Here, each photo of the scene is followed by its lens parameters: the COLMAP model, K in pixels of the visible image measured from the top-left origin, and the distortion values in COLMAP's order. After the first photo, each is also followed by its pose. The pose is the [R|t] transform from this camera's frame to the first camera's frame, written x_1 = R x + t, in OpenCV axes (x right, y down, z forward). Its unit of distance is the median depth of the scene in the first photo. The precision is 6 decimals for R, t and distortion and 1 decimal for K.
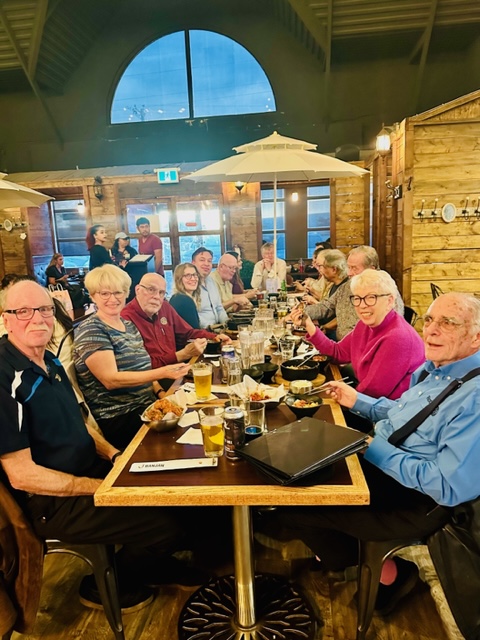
lens RADIAL K [[454.2, 0, 240.0], [0, 454.2, 320.0], [0, 0, 1]] dist [0.042306, -0.065414]
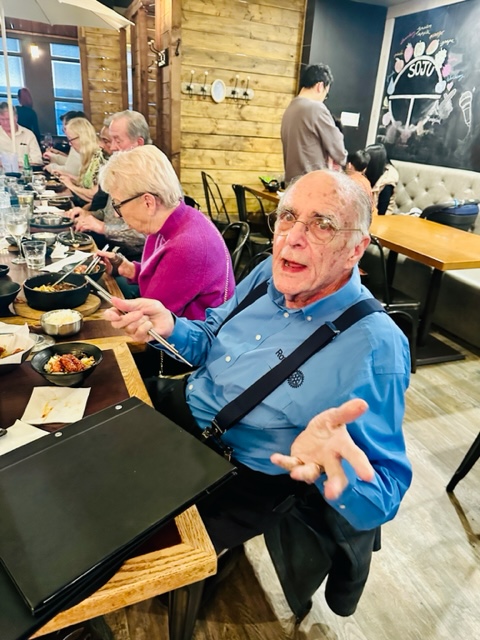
lens RADIAL K [[454.2, 0, 240.0], [0, 454.2, 320.0], [0, 0, 1]] dist [0.042306, -0.065414]
pose [[0.872987, -0.096189, 0.478164, 0.015929], [-0.018047, 0.973319, 0.228745, -0.000375], [-0.487409, -0.208321, 0.847959, 0.114451]]
